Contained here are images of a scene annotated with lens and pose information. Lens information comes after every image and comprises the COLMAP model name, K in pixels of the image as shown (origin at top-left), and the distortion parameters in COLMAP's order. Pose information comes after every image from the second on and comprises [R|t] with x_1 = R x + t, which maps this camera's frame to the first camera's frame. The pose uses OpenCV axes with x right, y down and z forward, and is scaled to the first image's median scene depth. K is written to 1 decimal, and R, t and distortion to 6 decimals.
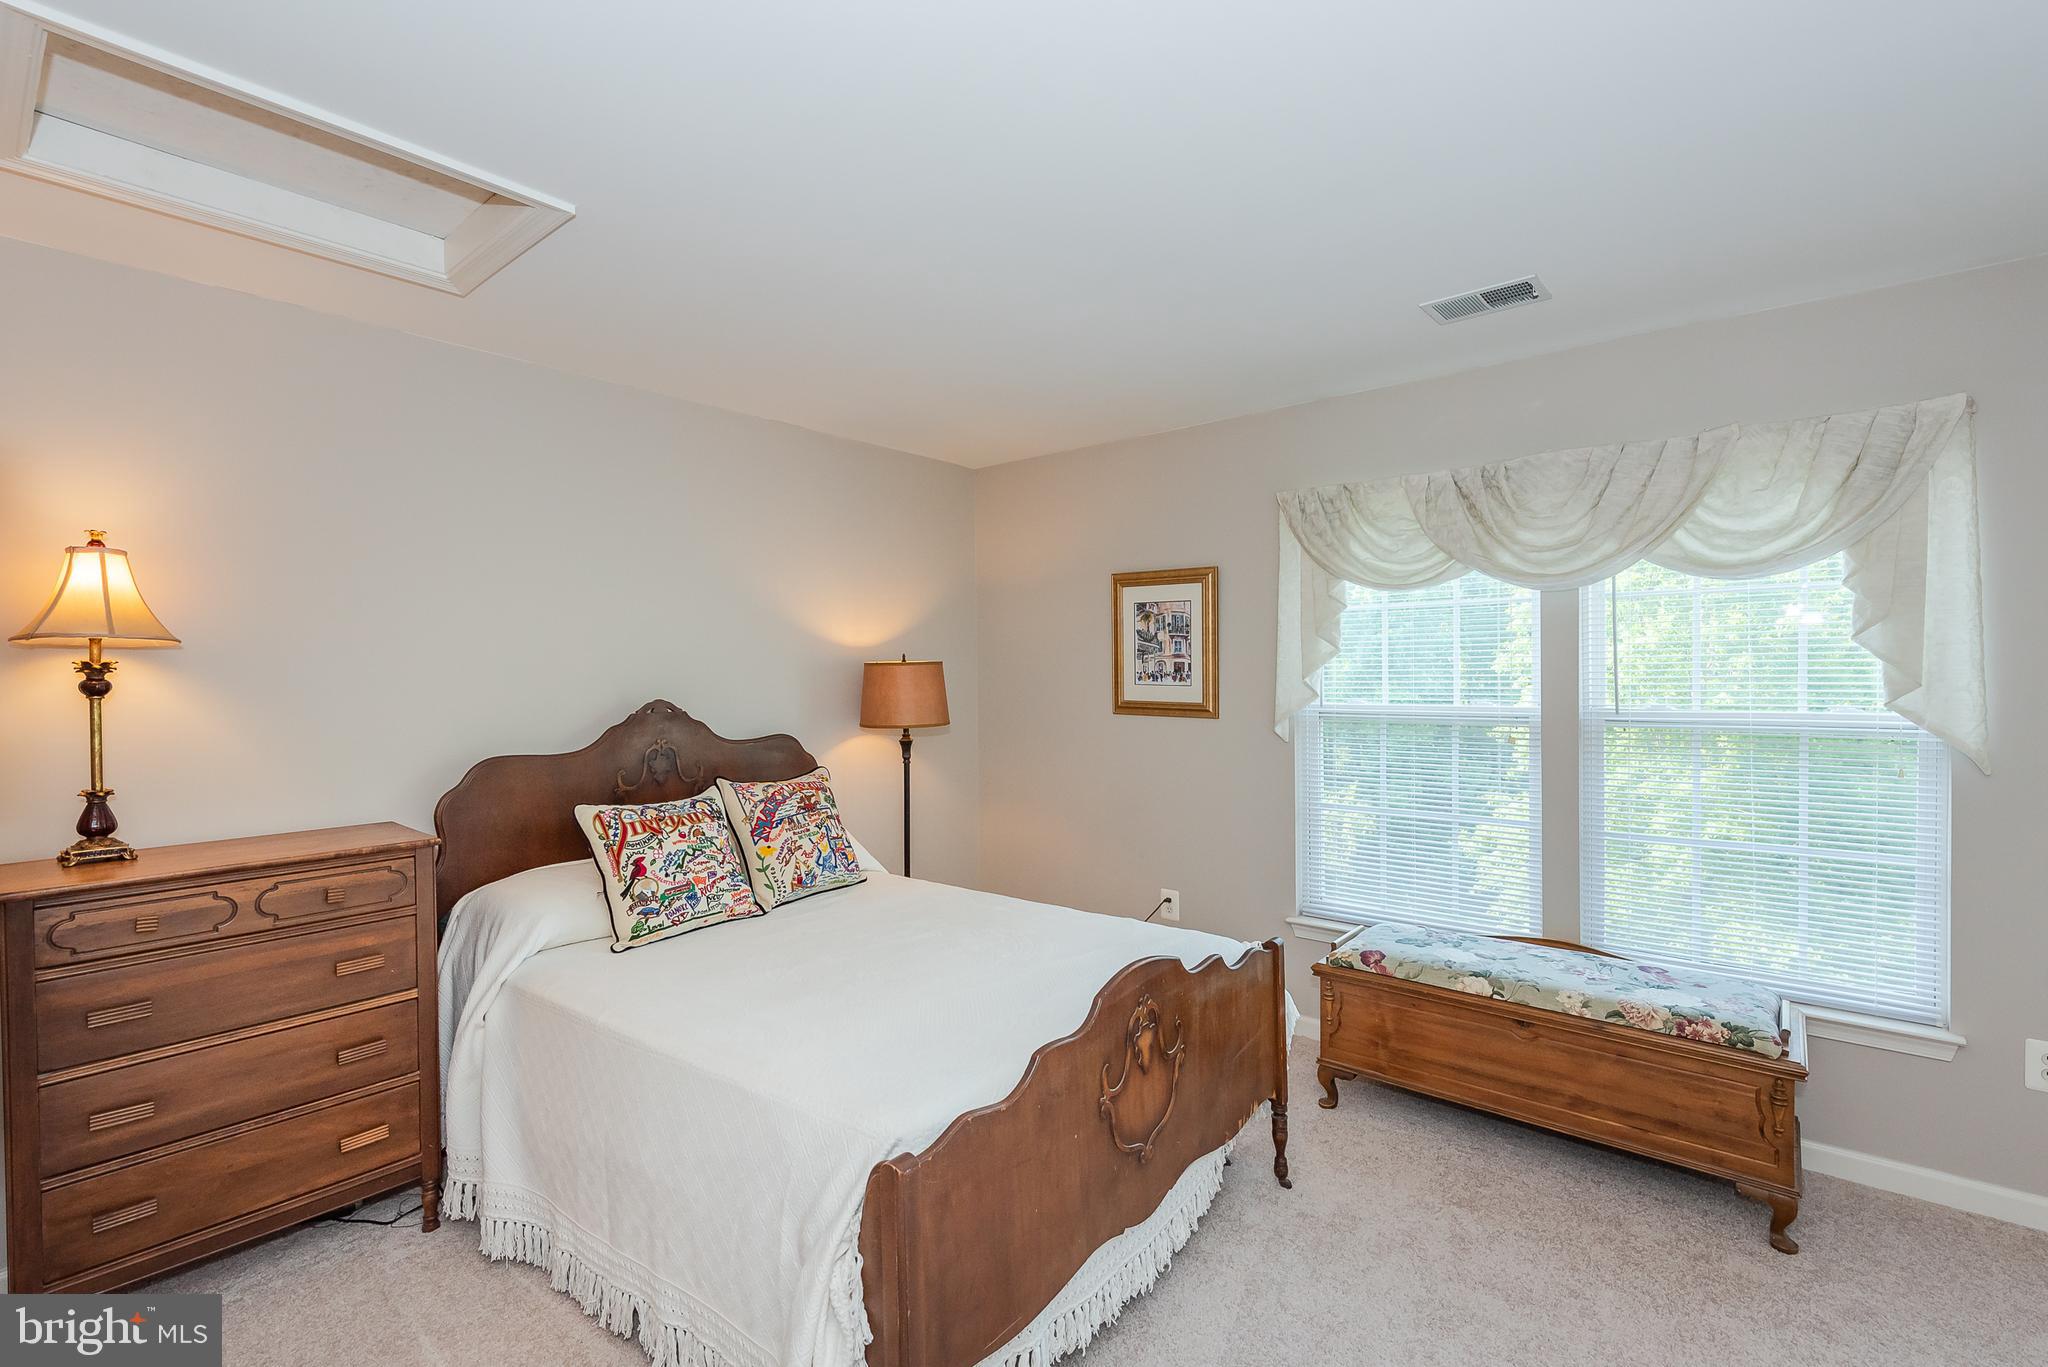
lens RADIAL K [[893.7, 0, 1023.8], [0, 893.7, 682.8], [0, 0, 1]] dist [-0.002948, -0.000290]
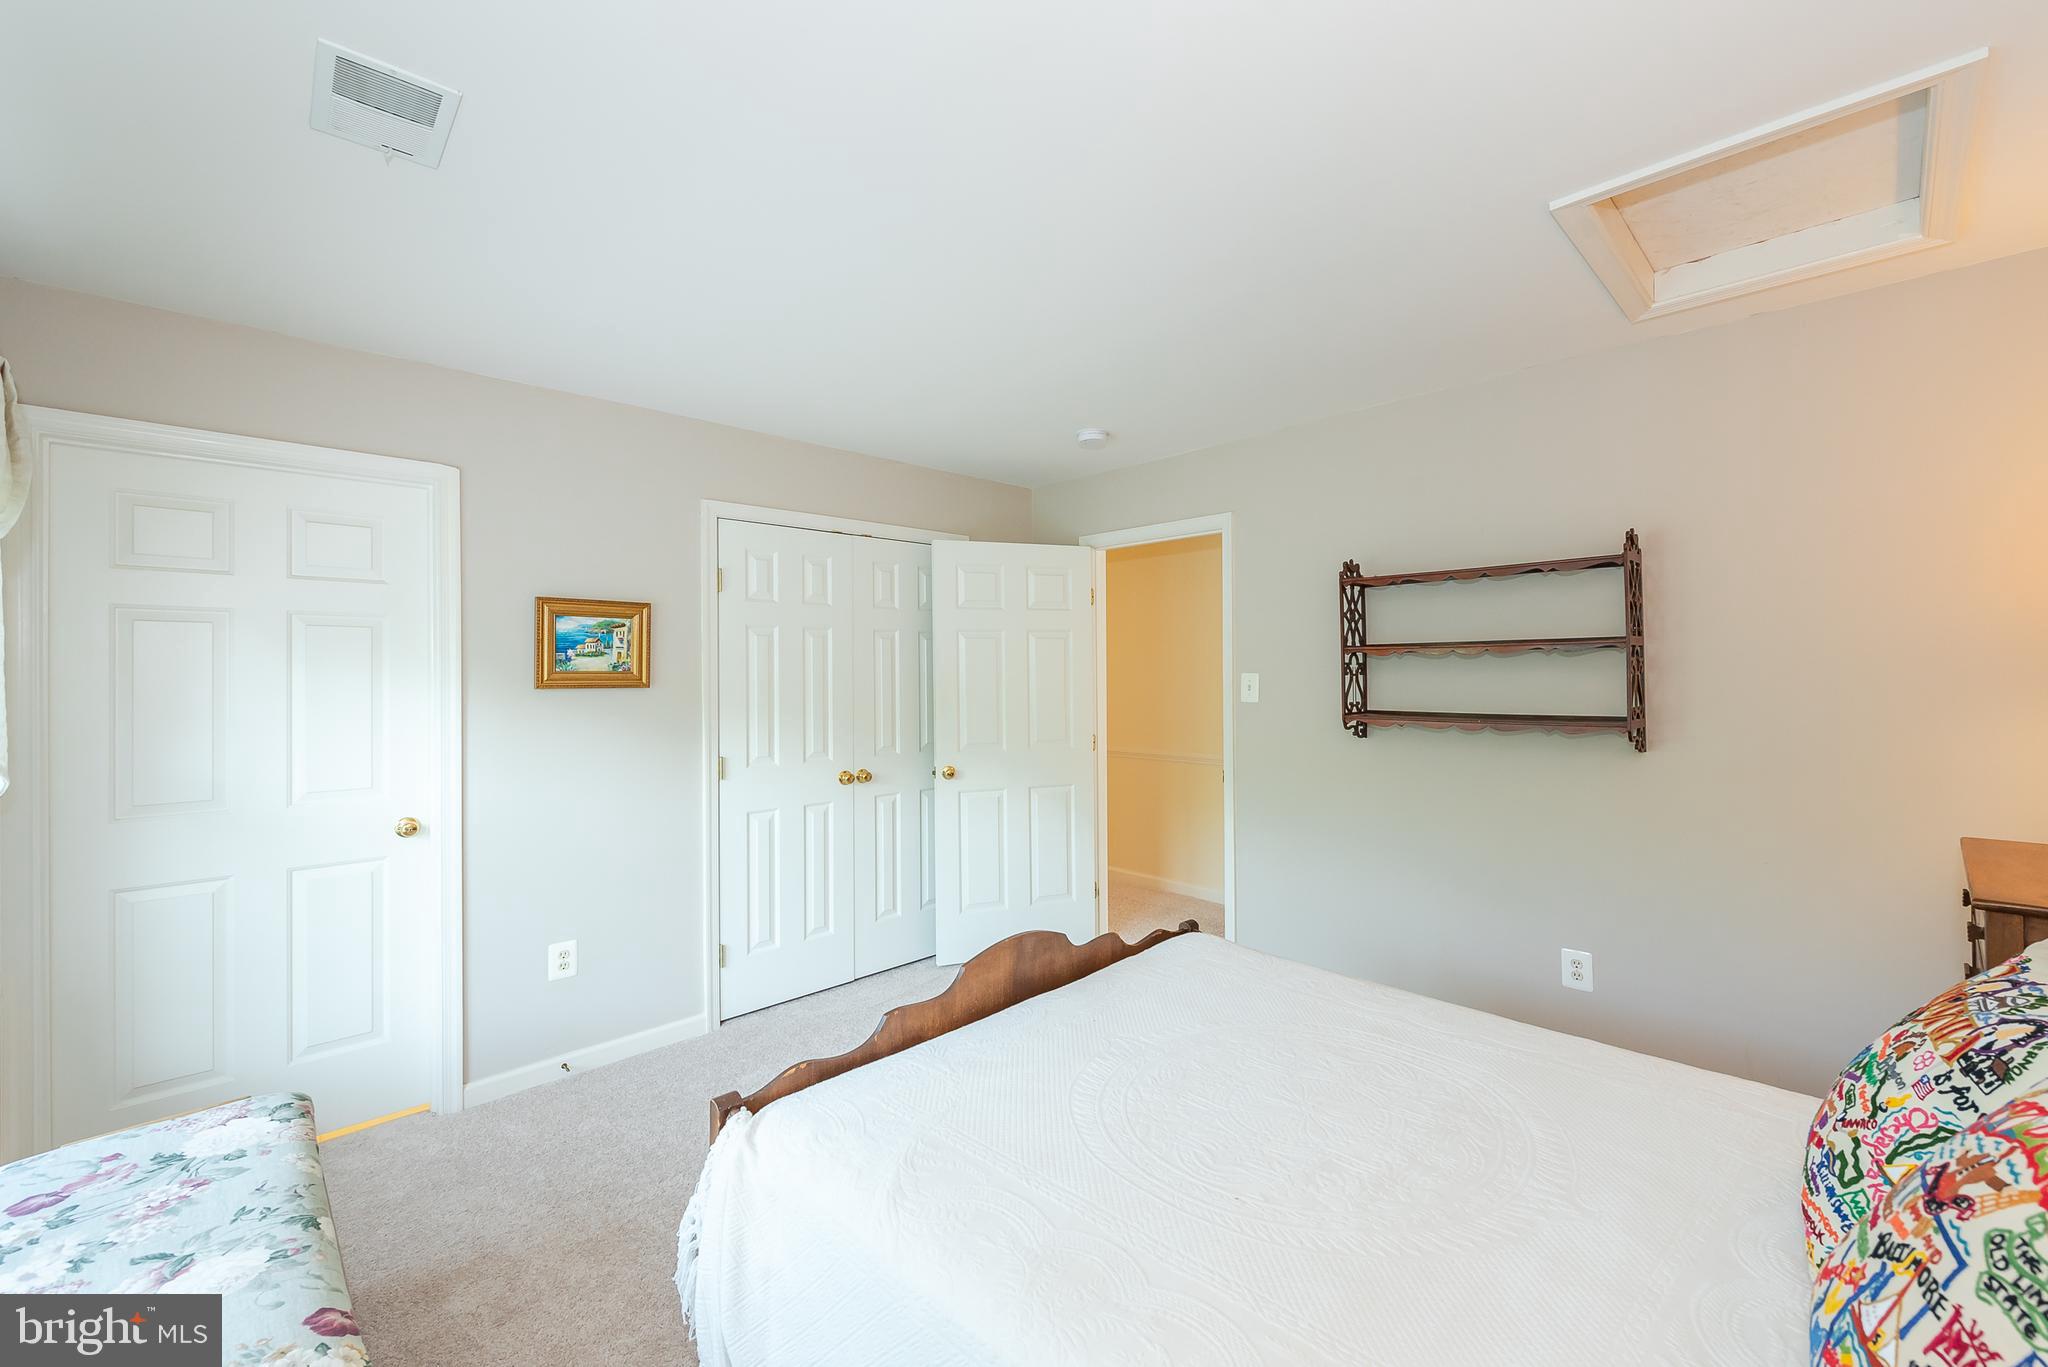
lens RADIAL K [[825.6, 0, 1025.8], [0, 825.6, 680.8], [0, 0, 1]] dist [0.003100, 0.000194]
pose [[-0.993204, 0.011804, 0.115790, -0.007169], [0.011895, 0.999929, 0.000094, -0.013153], [-0.115781, 0.001471, -0.993274, 1.471055]]
